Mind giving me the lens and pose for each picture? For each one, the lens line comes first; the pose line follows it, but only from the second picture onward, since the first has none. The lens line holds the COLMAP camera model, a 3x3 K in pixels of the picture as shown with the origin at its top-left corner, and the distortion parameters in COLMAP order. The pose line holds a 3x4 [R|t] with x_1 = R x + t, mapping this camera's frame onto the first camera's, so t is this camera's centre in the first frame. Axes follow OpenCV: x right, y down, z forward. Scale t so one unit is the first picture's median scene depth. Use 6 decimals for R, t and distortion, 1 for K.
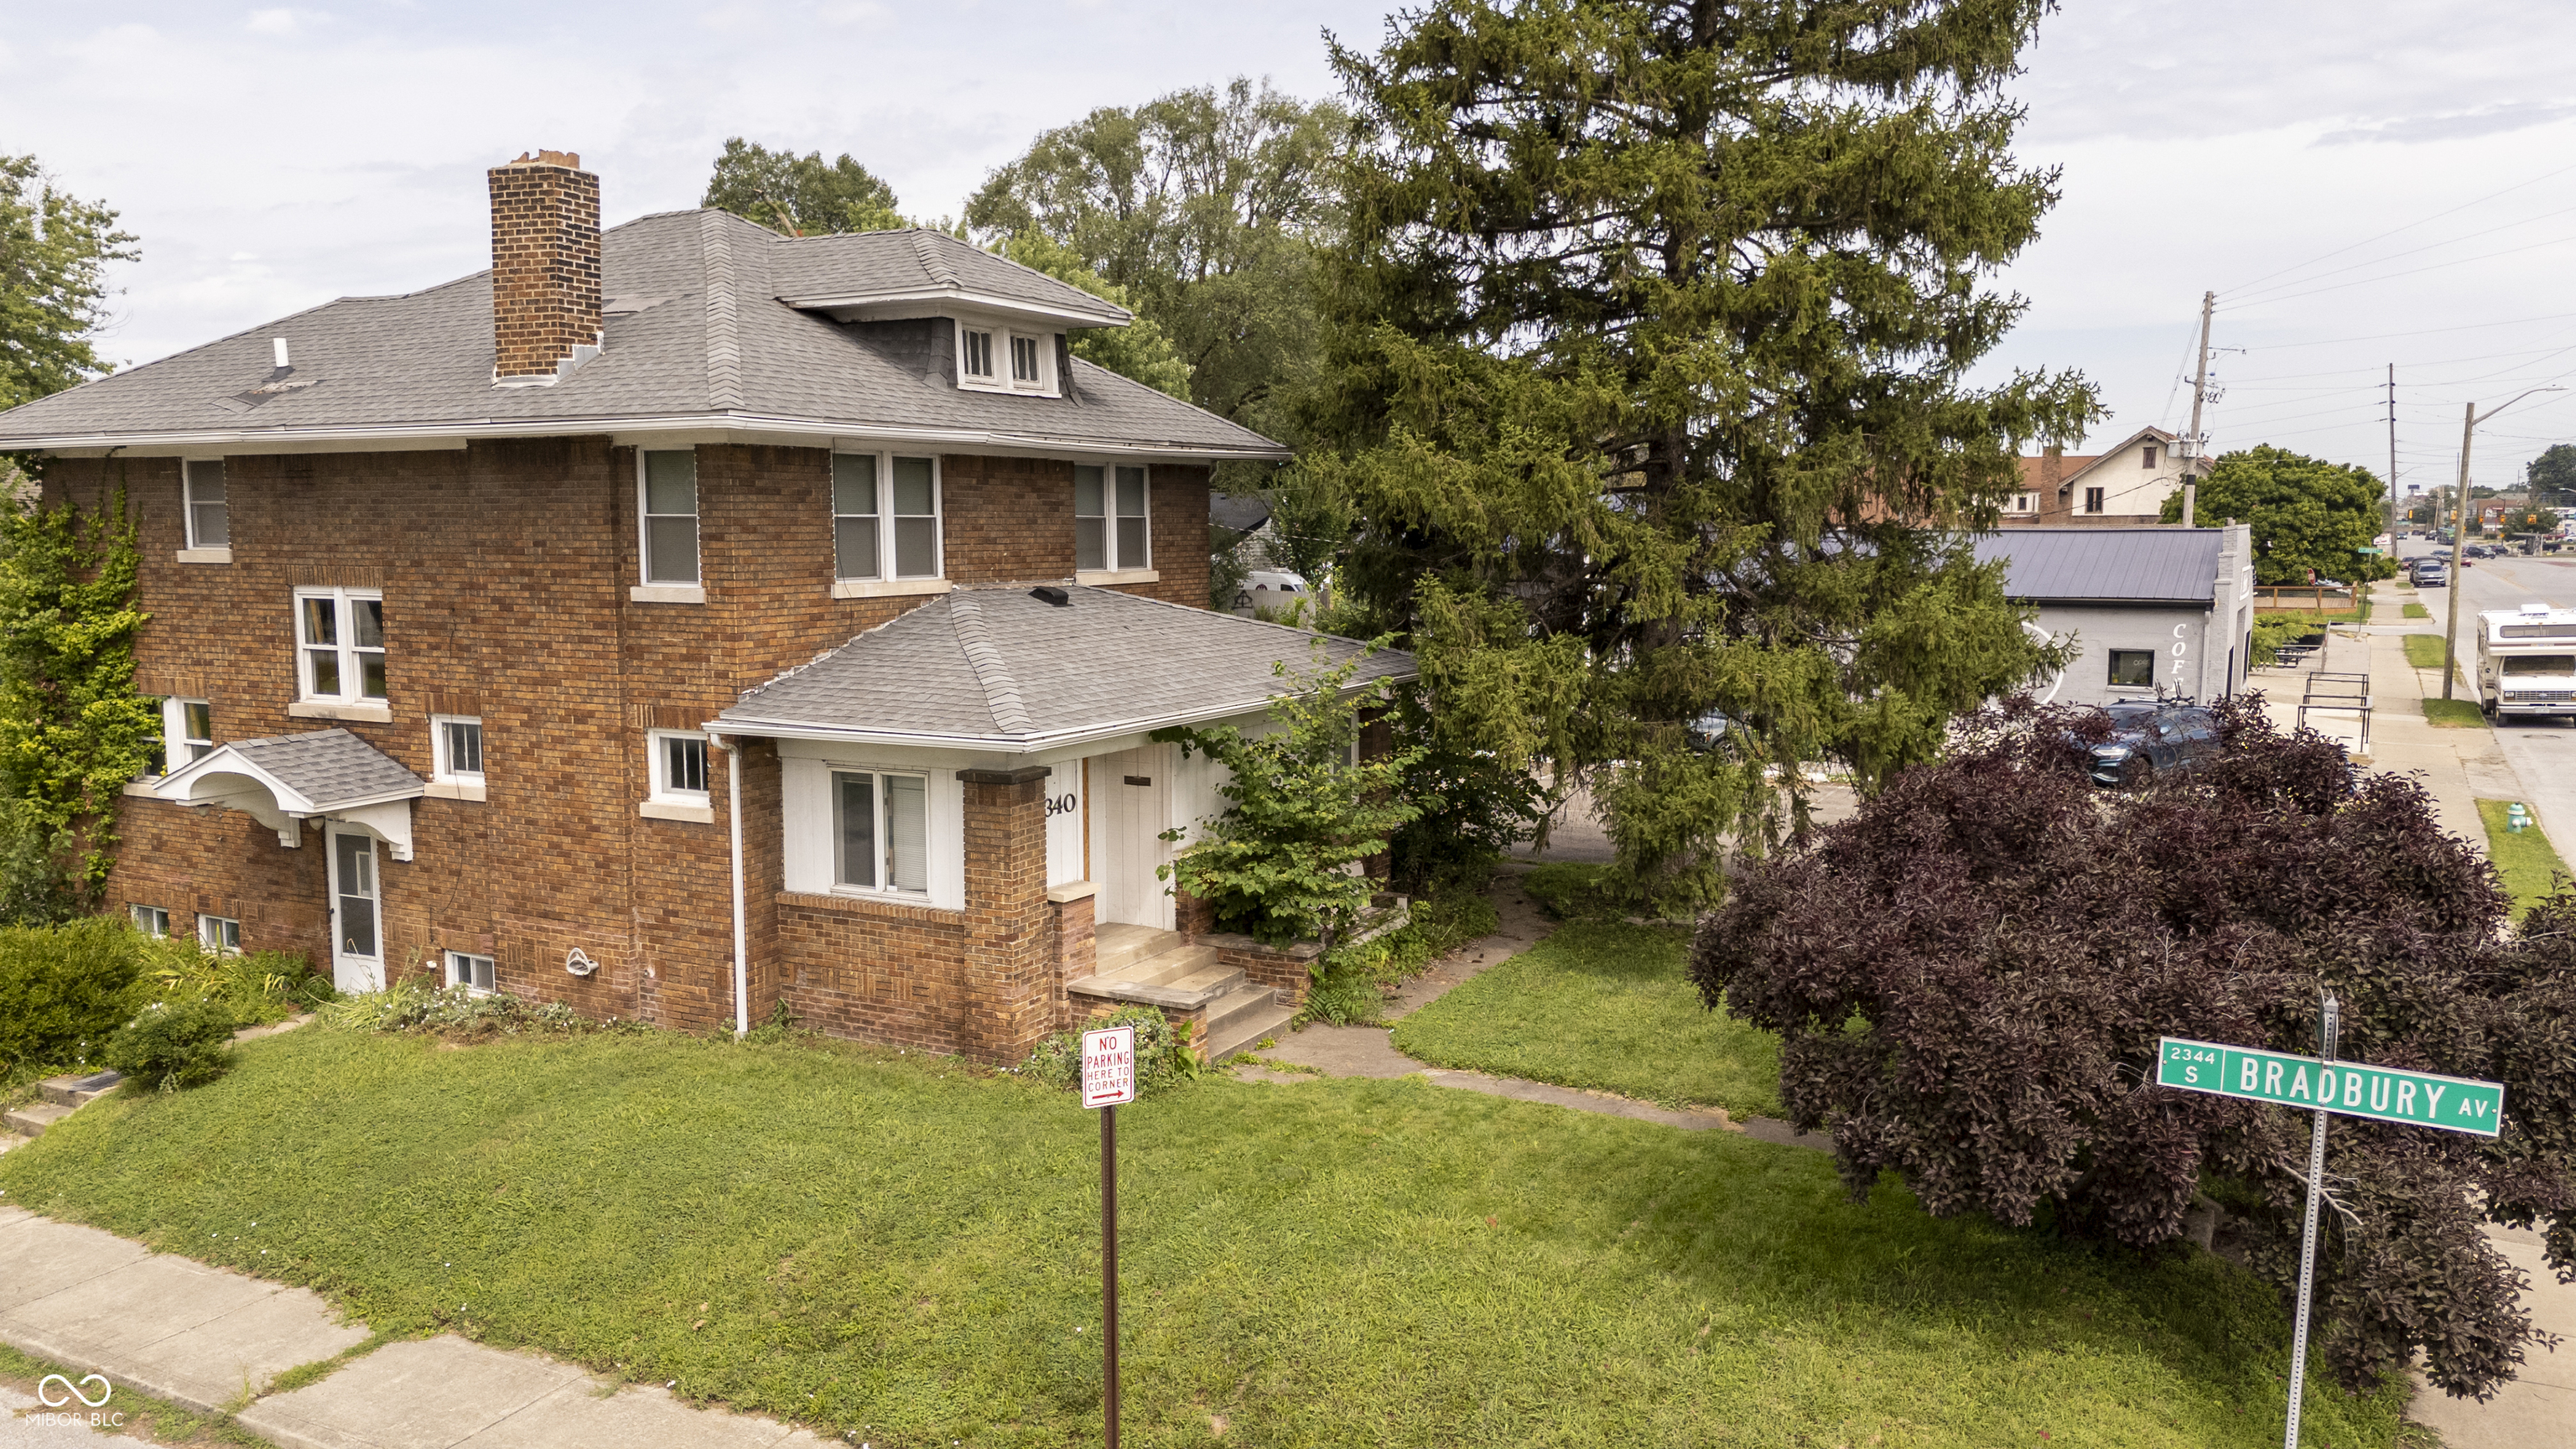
lens RADIAL K [[1765.3, 0, 1298.4], [0, 1765.3, 767.9], [0, 0, 1]] dist [0.064117, -0.063367]
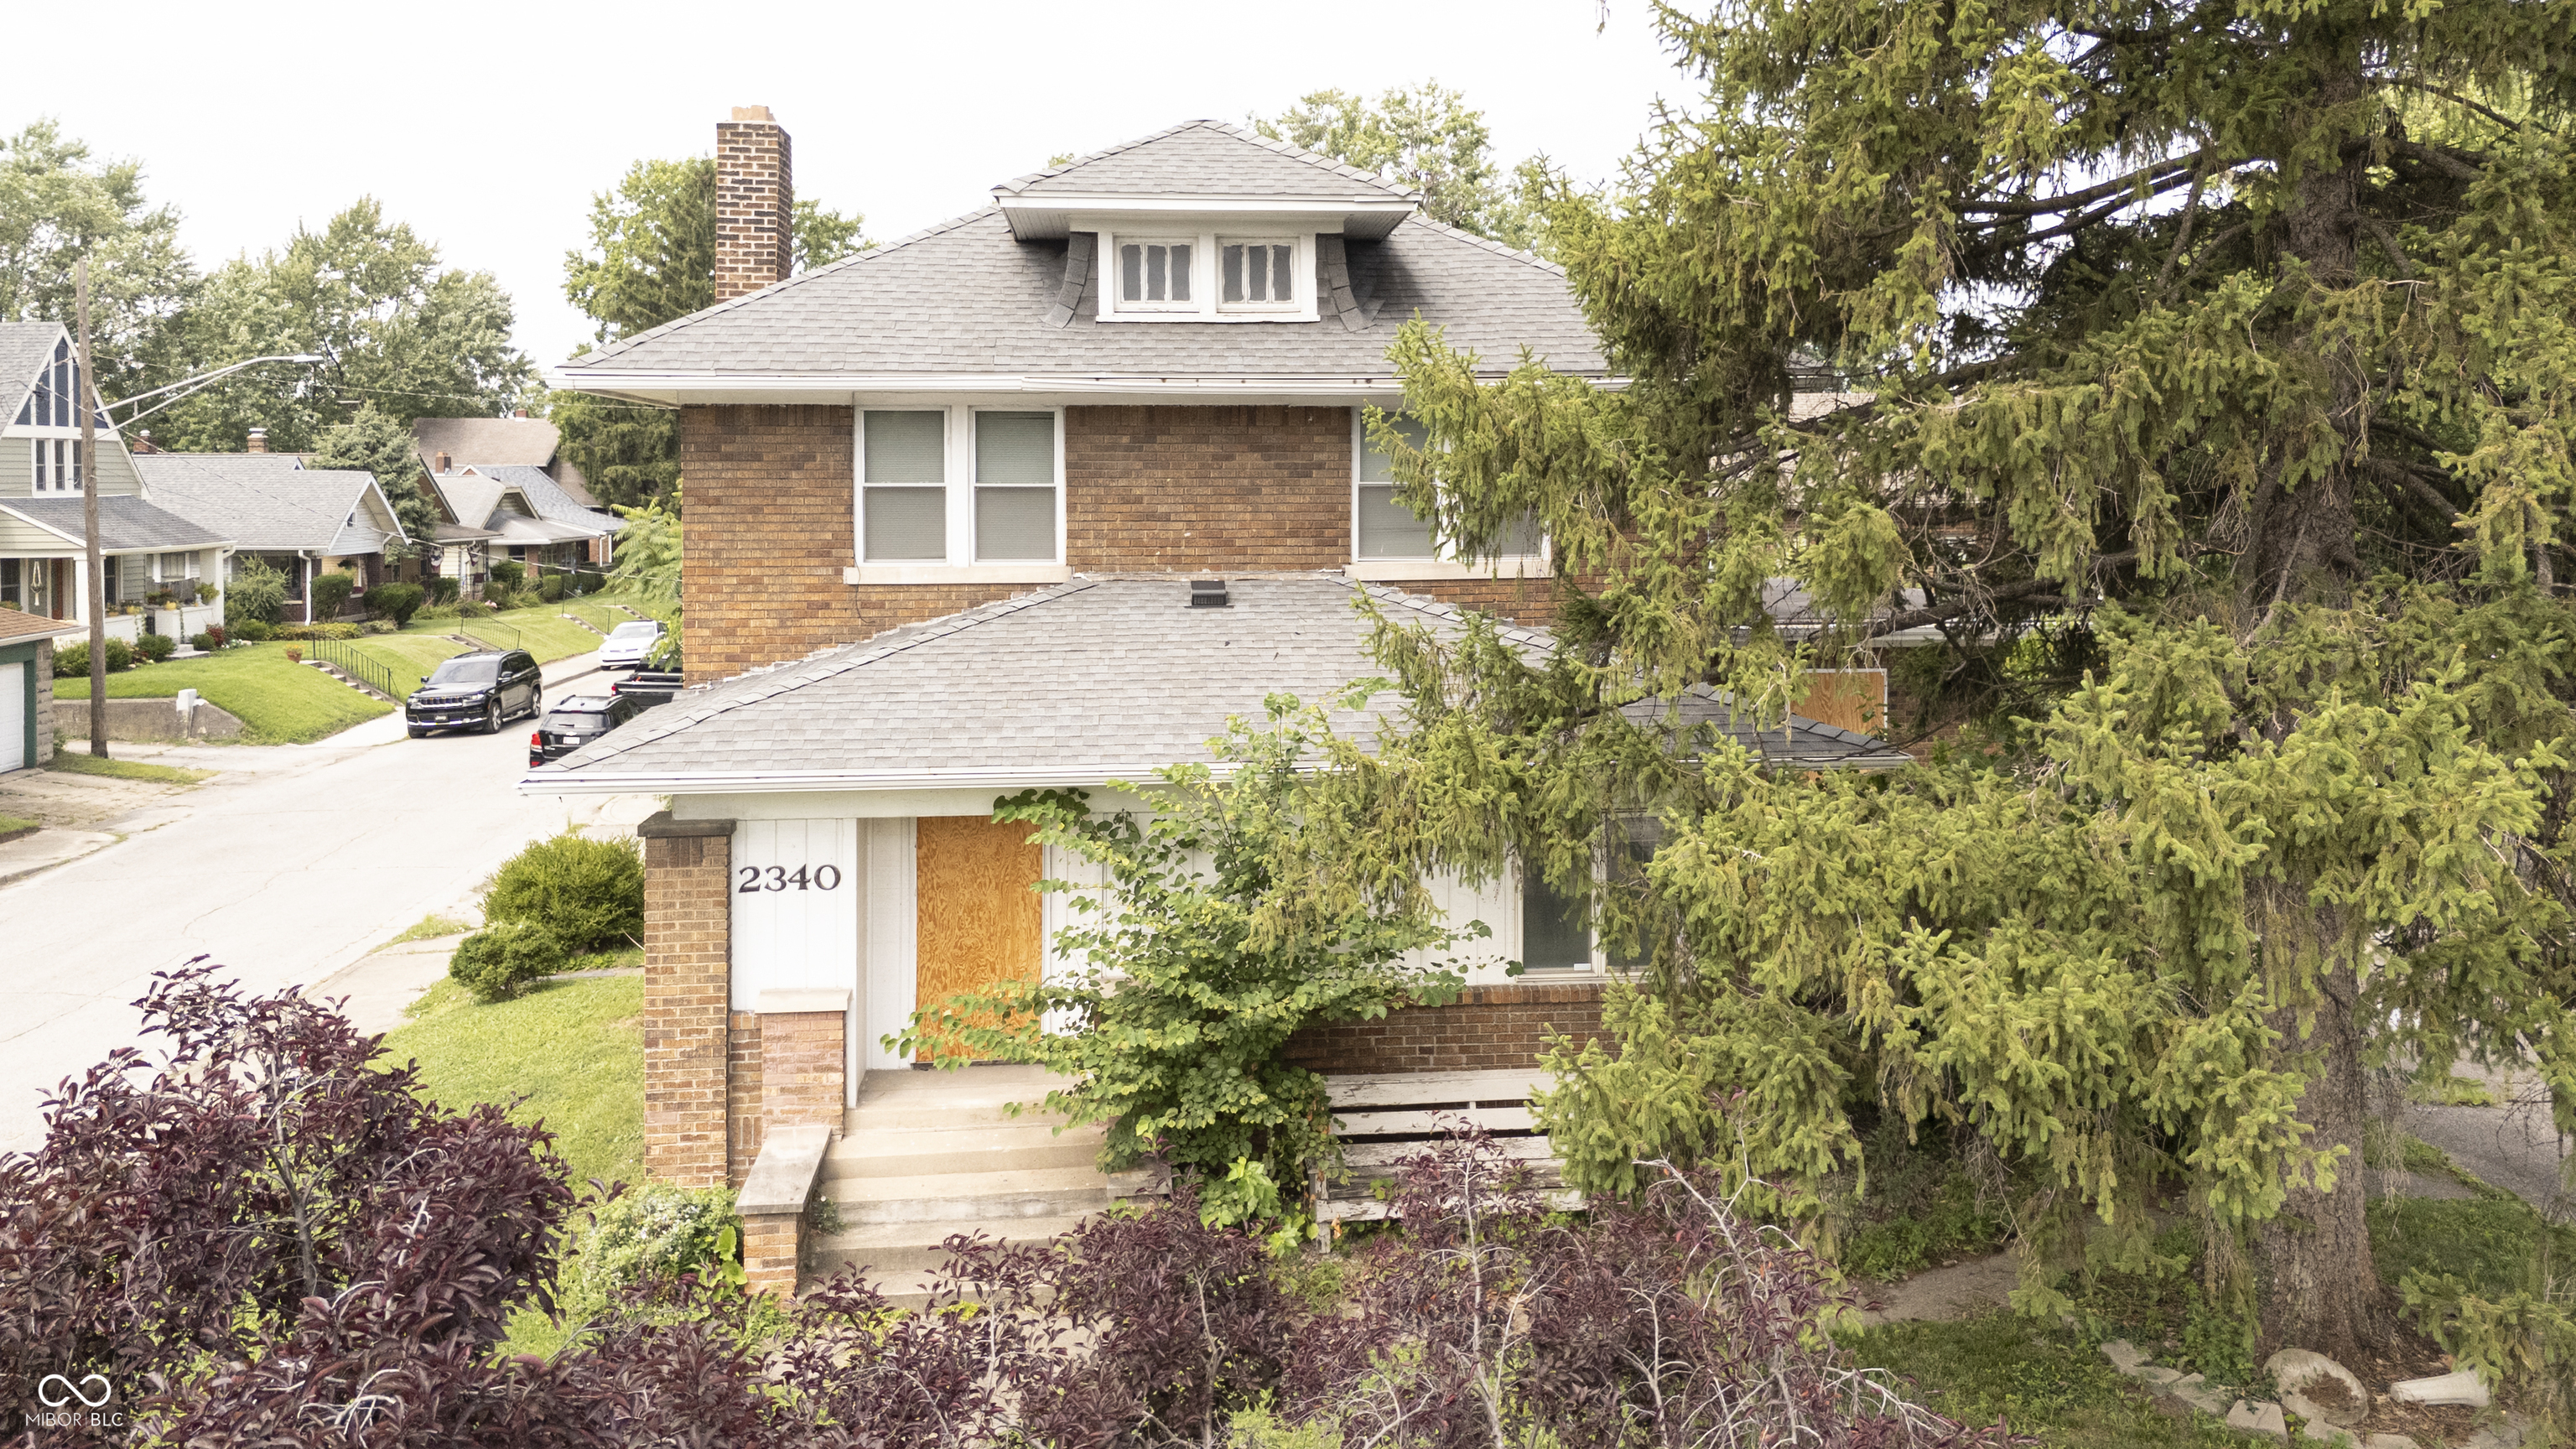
lens RADIAL K [[1883.5, 0, 1281.5], [0, 1883.5, 556.1], [0, 0, 1]] dist [0.040114, 0.000723]
pose [[0.585306, 0.032602, -0.810157, 0.512944], [-0.109939, 0.993155, -0.039461, -0.086281], [0.803324, 0.112165, 0.584884, 0.582568]]
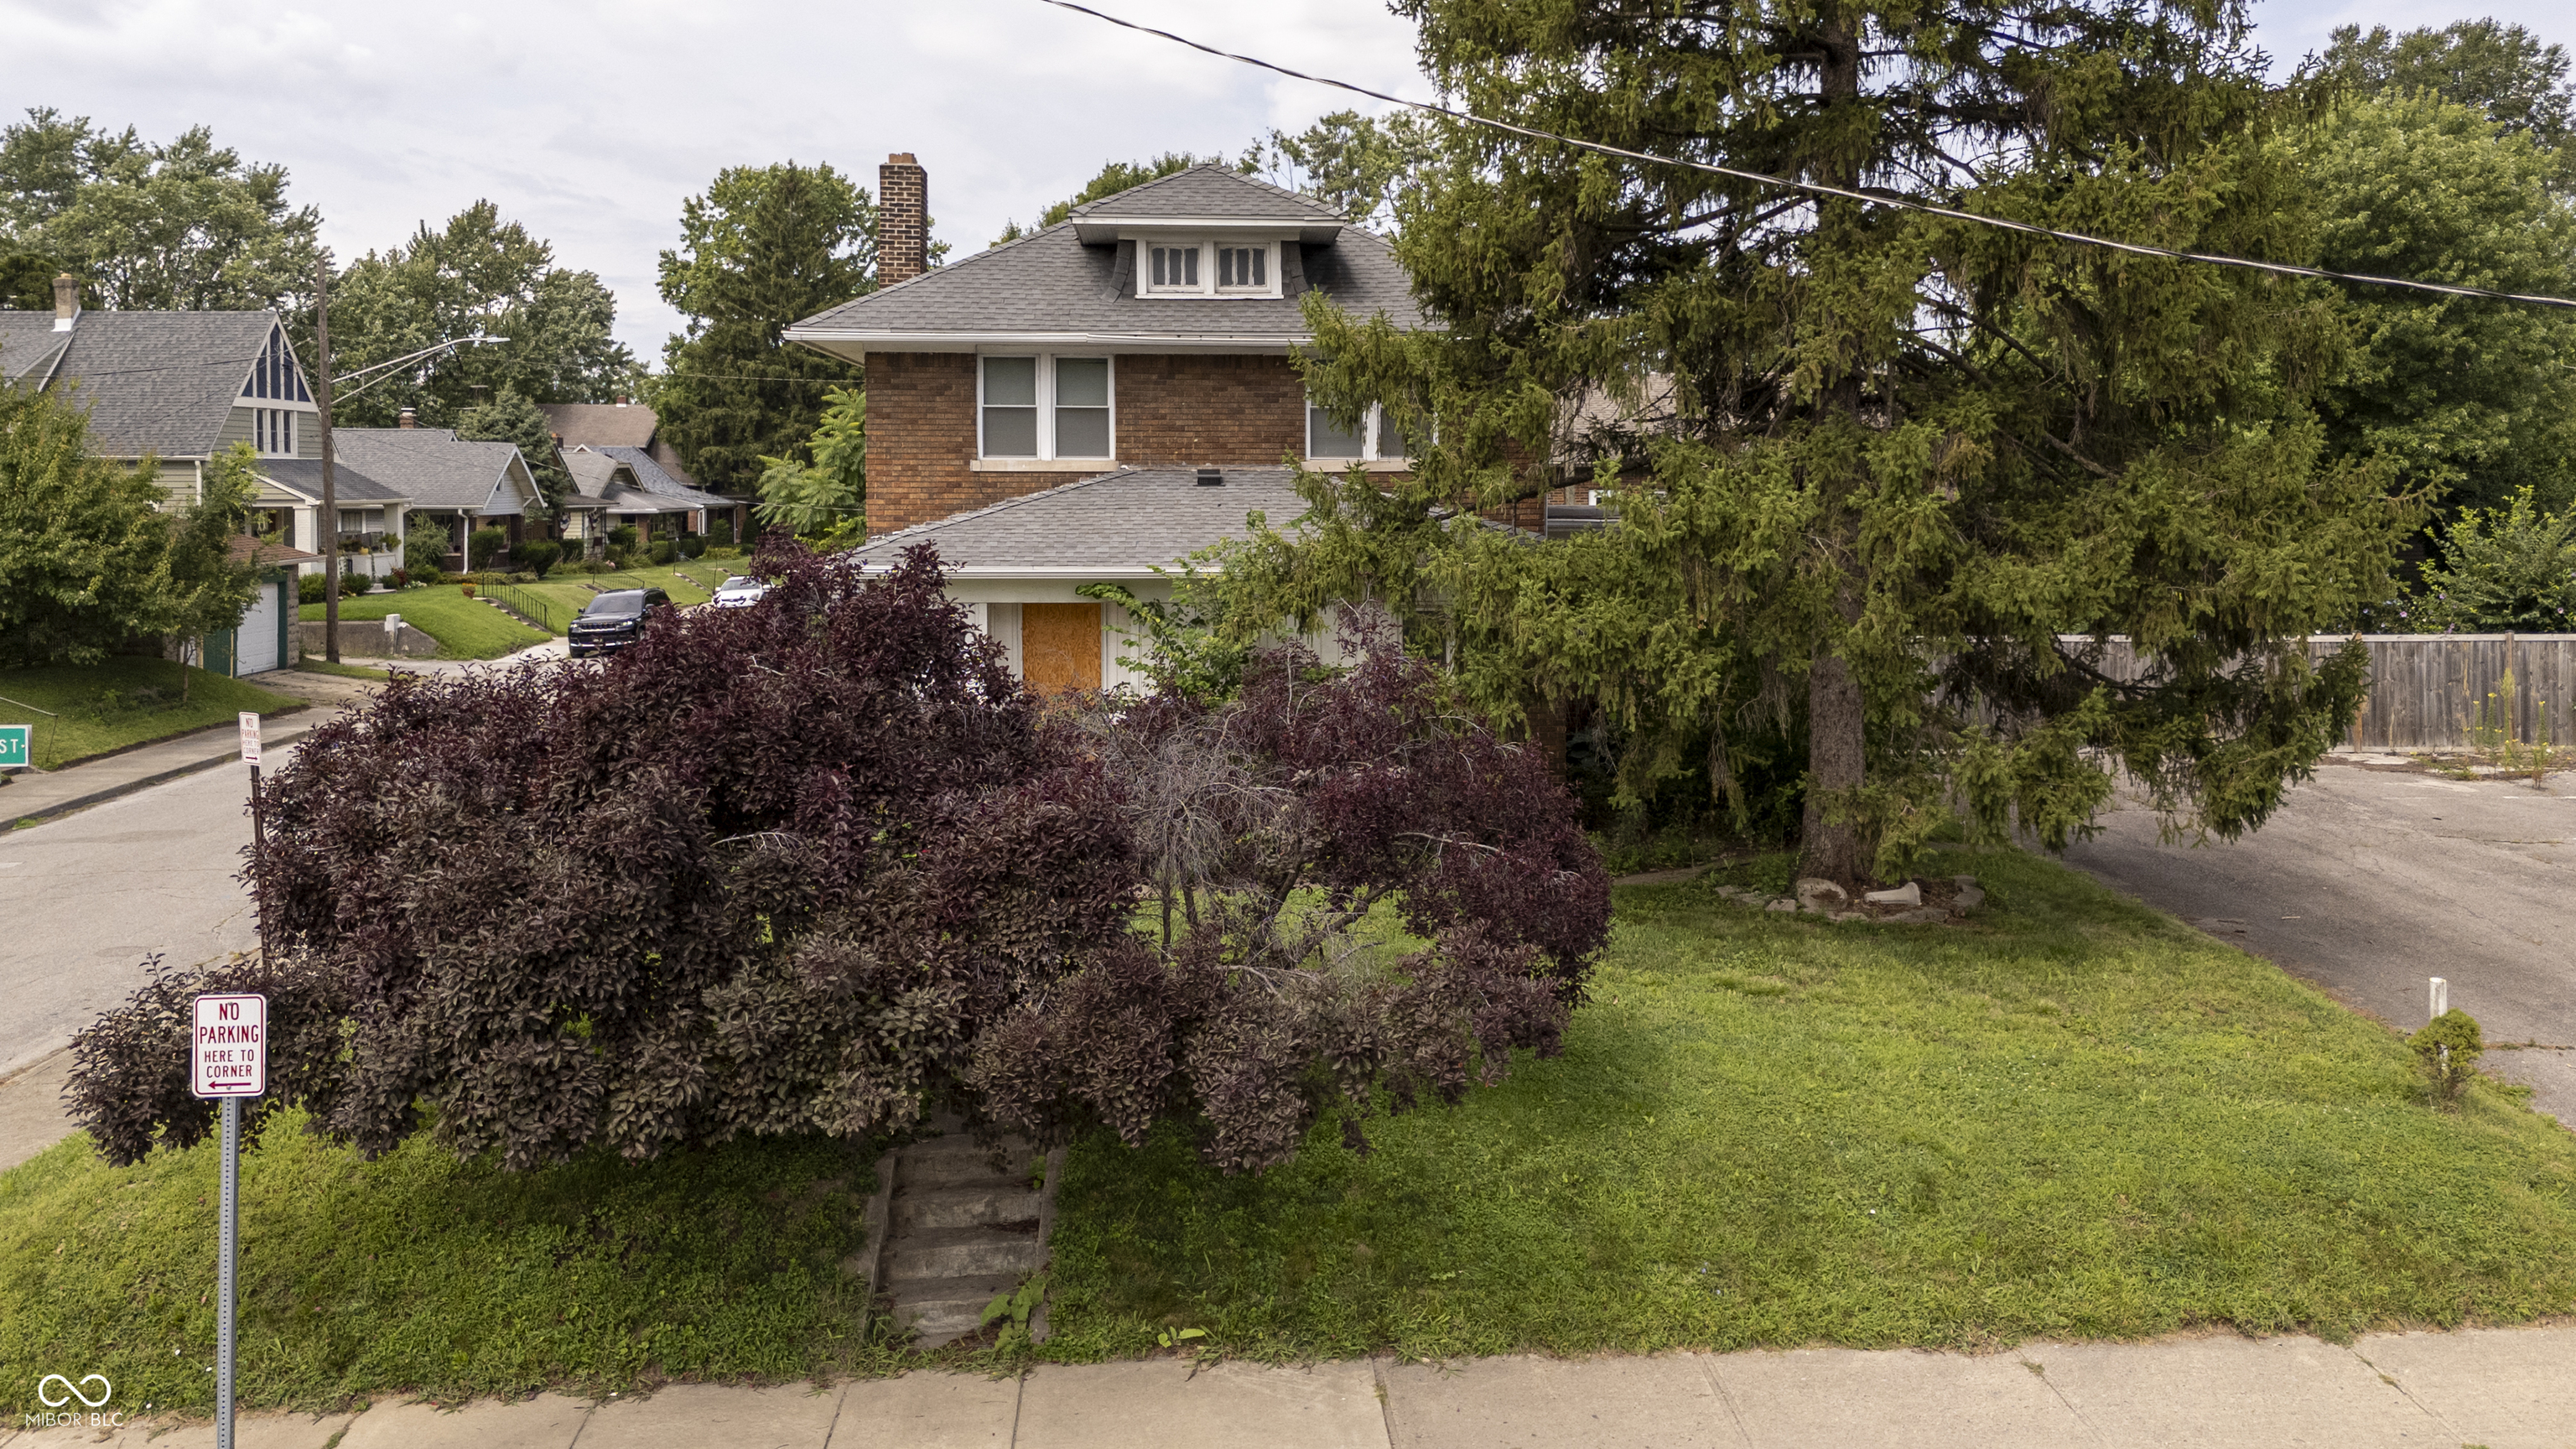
lens RADIAL K [[1801.9, 0, 1299.9], [0, 1801.9, 562.7], [0, 0, 1]] dist [0.065989, -0.000004]
pose [[0.574869, 0.041144, -0.817210, 0.834688], [-0.110817, 0.993448, -0.027938, -0.018290], [0.810707, 0.106622, 0.575662, 0.410395]]
